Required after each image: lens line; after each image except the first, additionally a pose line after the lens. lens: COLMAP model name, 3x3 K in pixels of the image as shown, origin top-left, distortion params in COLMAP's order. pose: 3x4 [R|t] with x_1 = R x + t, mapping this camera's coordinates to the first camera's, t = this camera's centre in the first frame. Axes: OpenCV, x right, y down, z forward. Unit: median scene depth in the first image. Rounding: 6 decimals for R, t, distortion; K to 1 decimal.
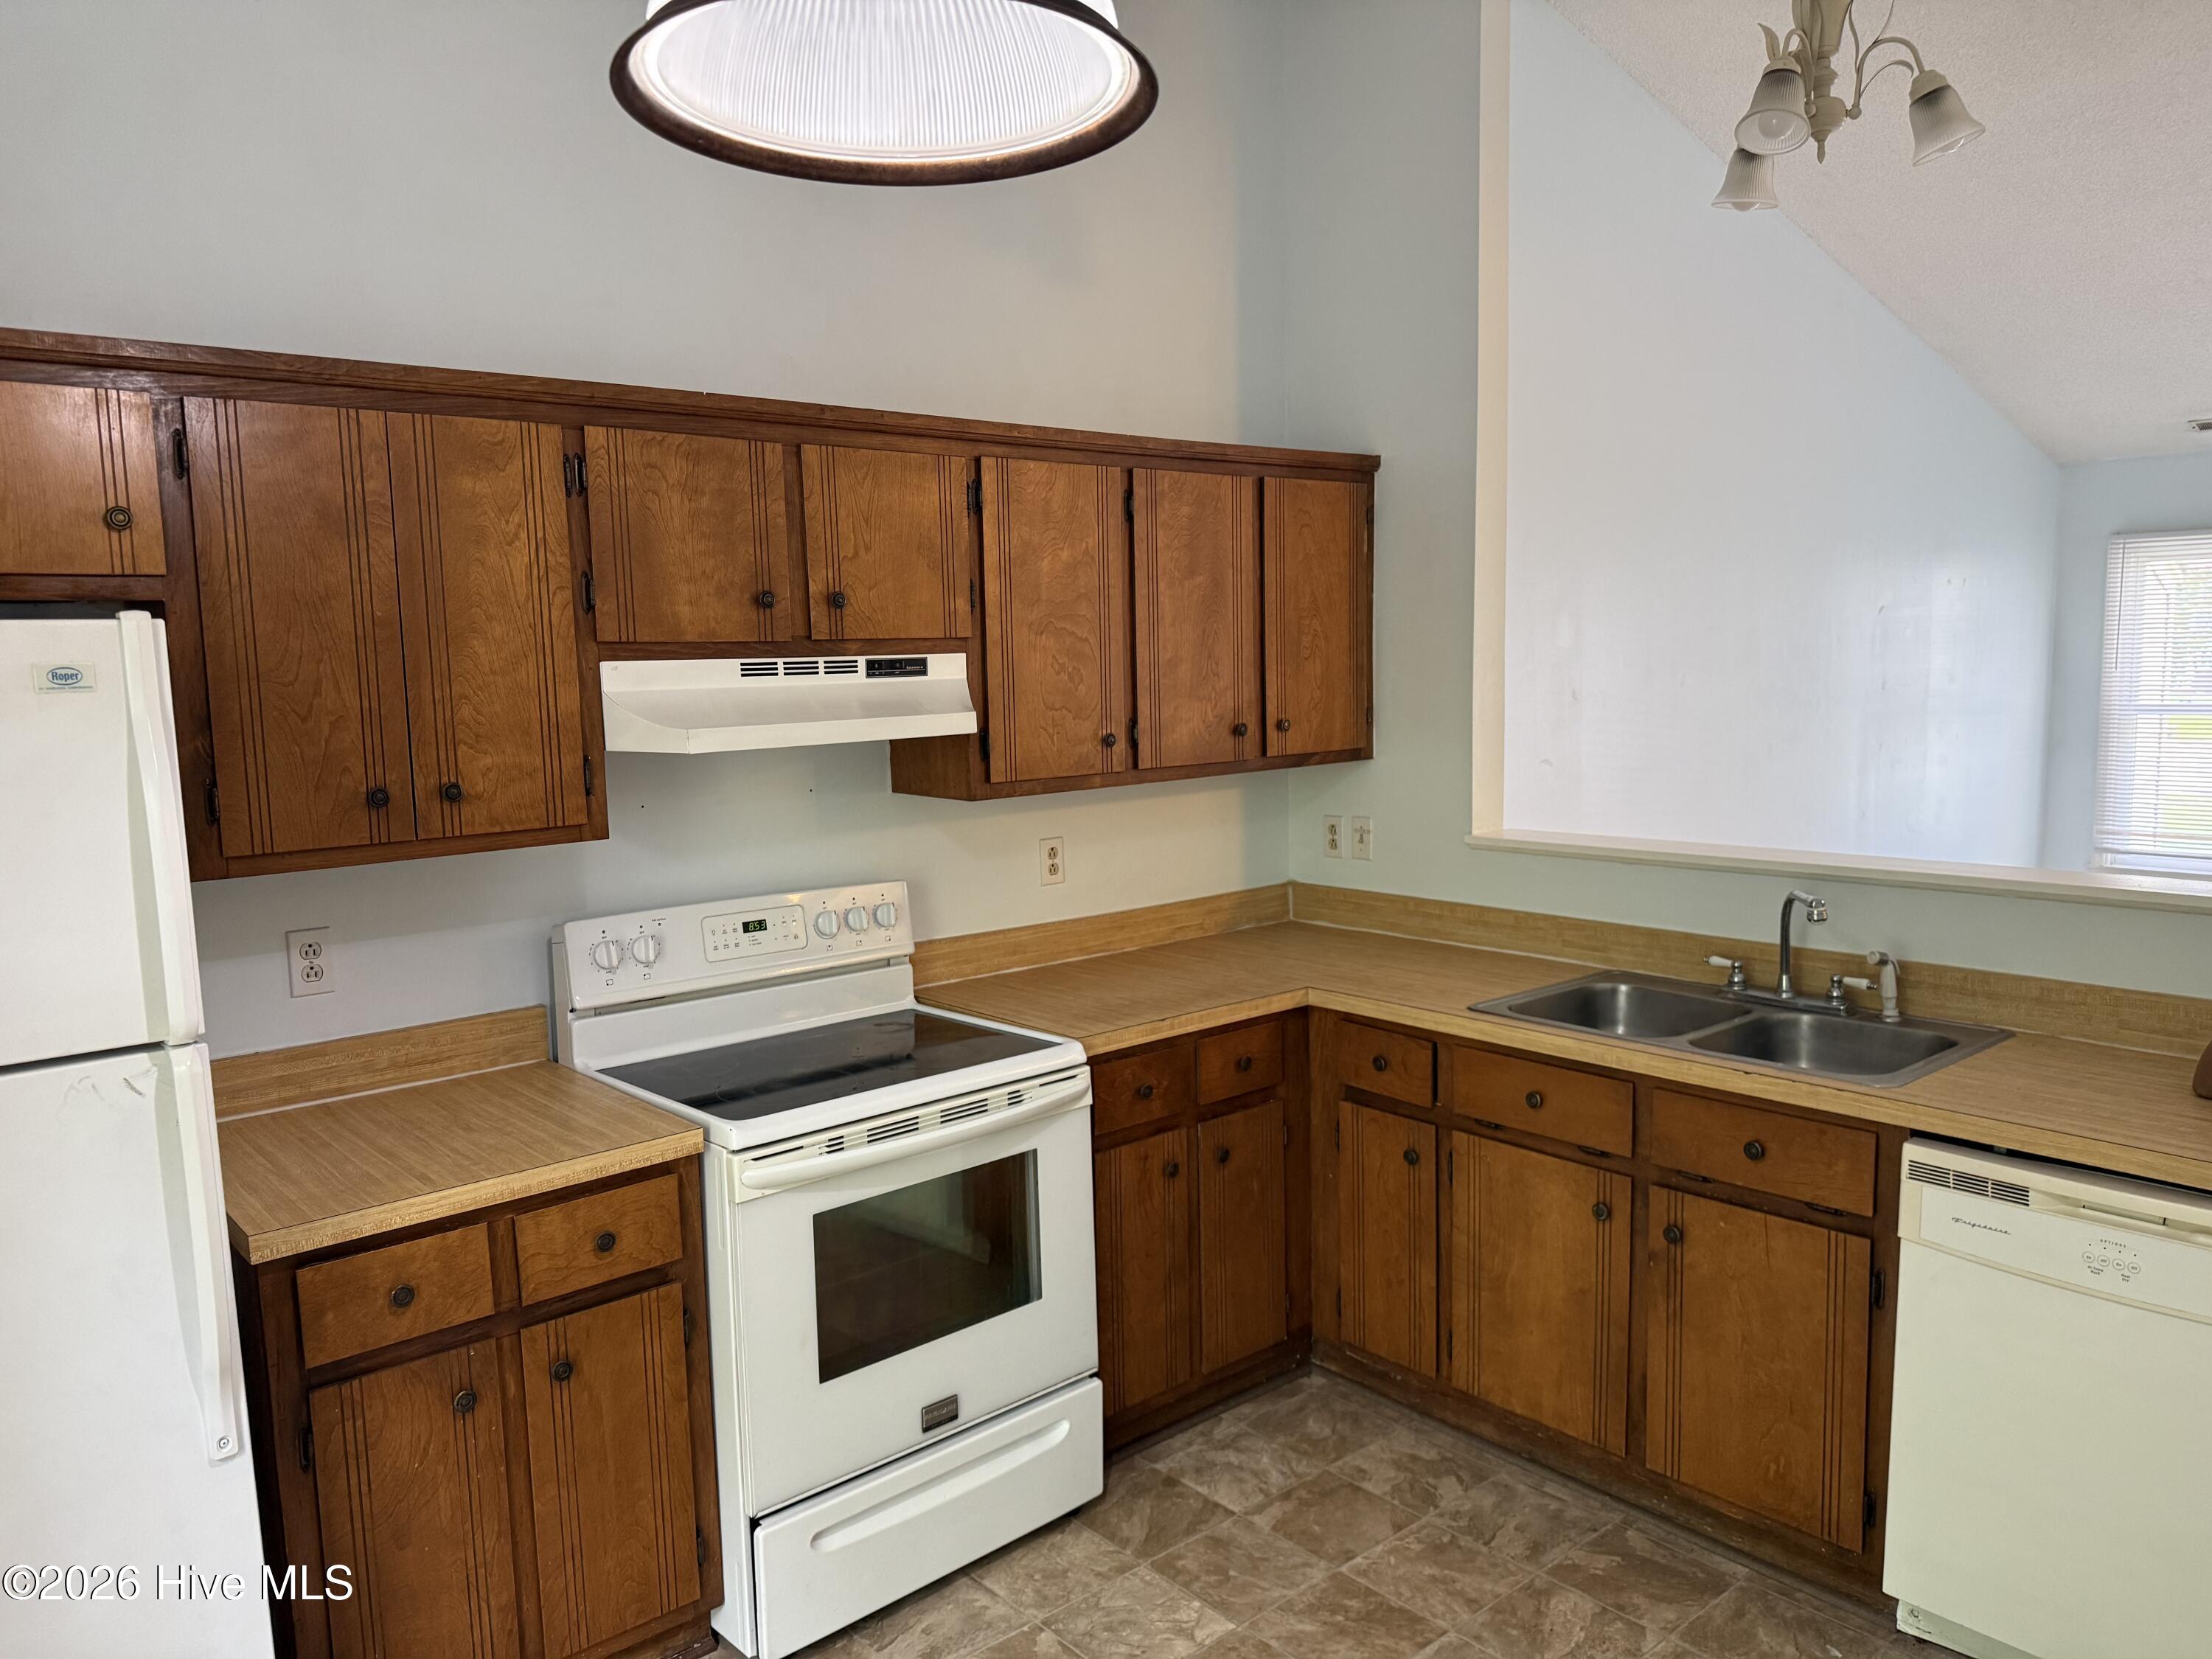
lens RADIAL K [[1538.0, 0, 1106.0], [0, 1538.0, 829.5], [0, 0, 1]] dist [0.105677, -0.158147]
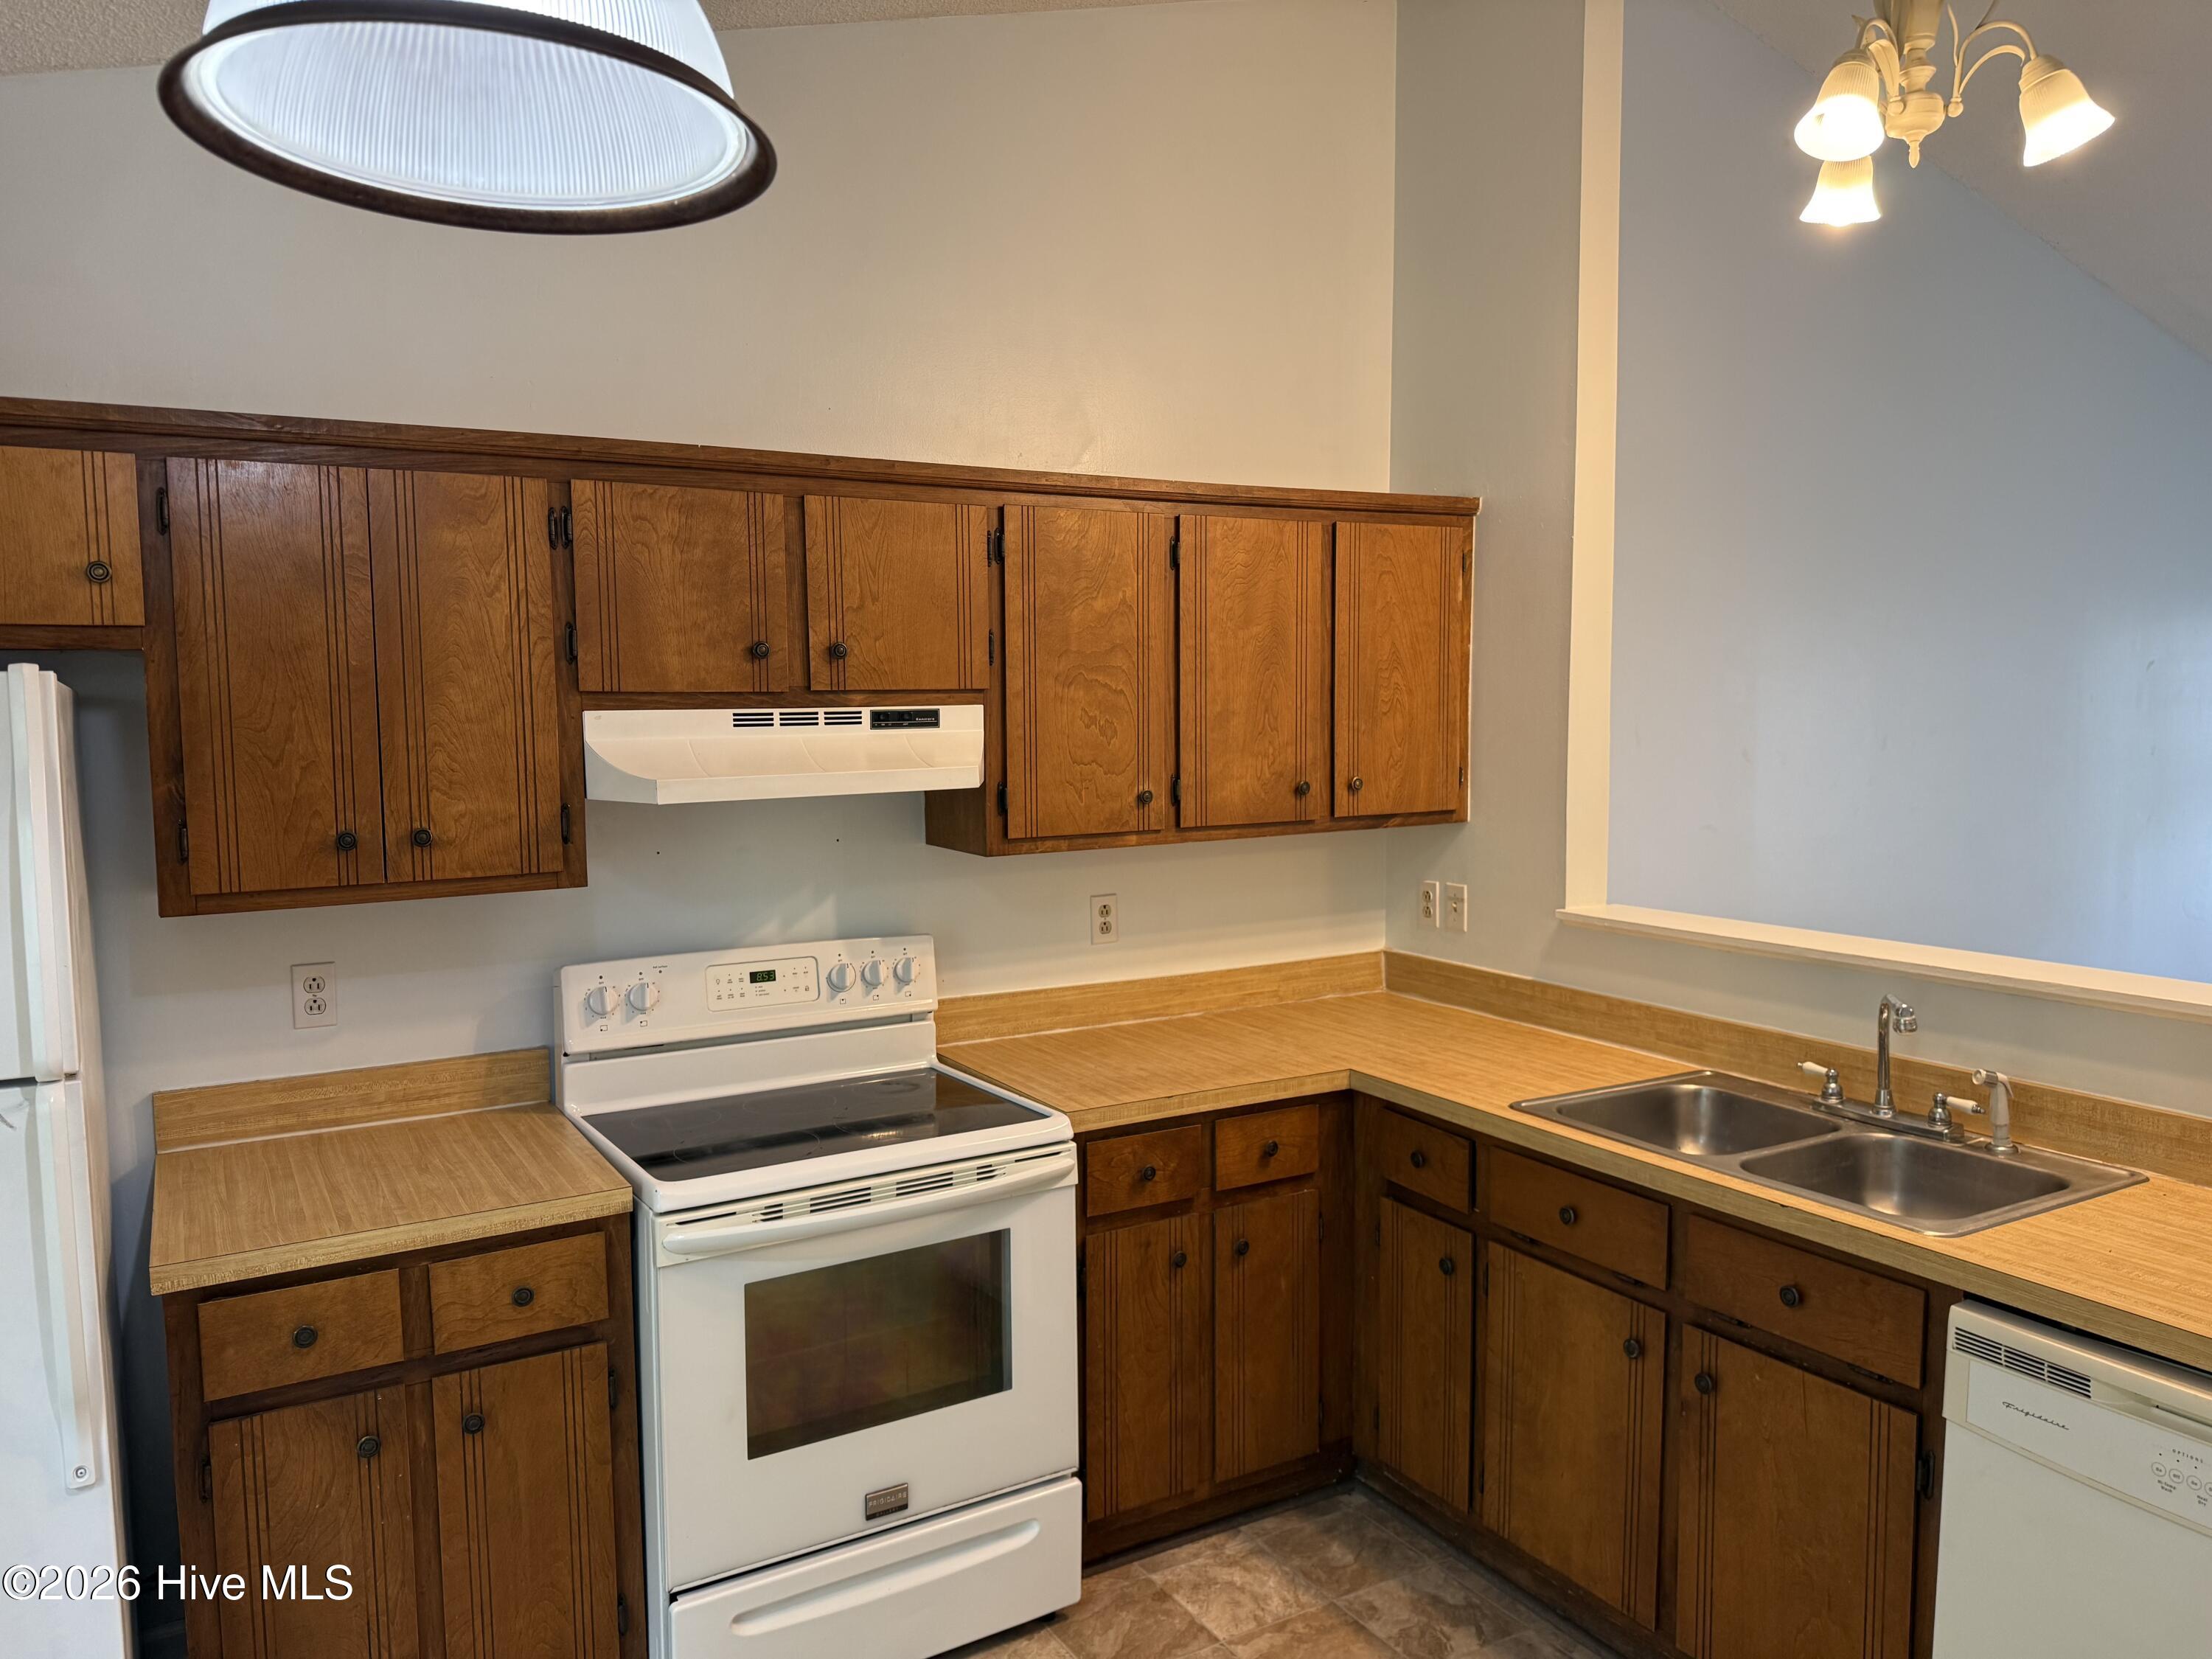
lens RADIAL K [[1545.5, 0, 1110.6], [0, 1545.5, 818.1], [0, 0, 1]] dist [0.065792, -0.080312]
pose [[0.983239, 0.029877, -0.179857, 0.186864], [-0.035371, 0.998998, -0.027414, -0.021968], [0.178858, 0.033317, 0.983311, 0.068069]]
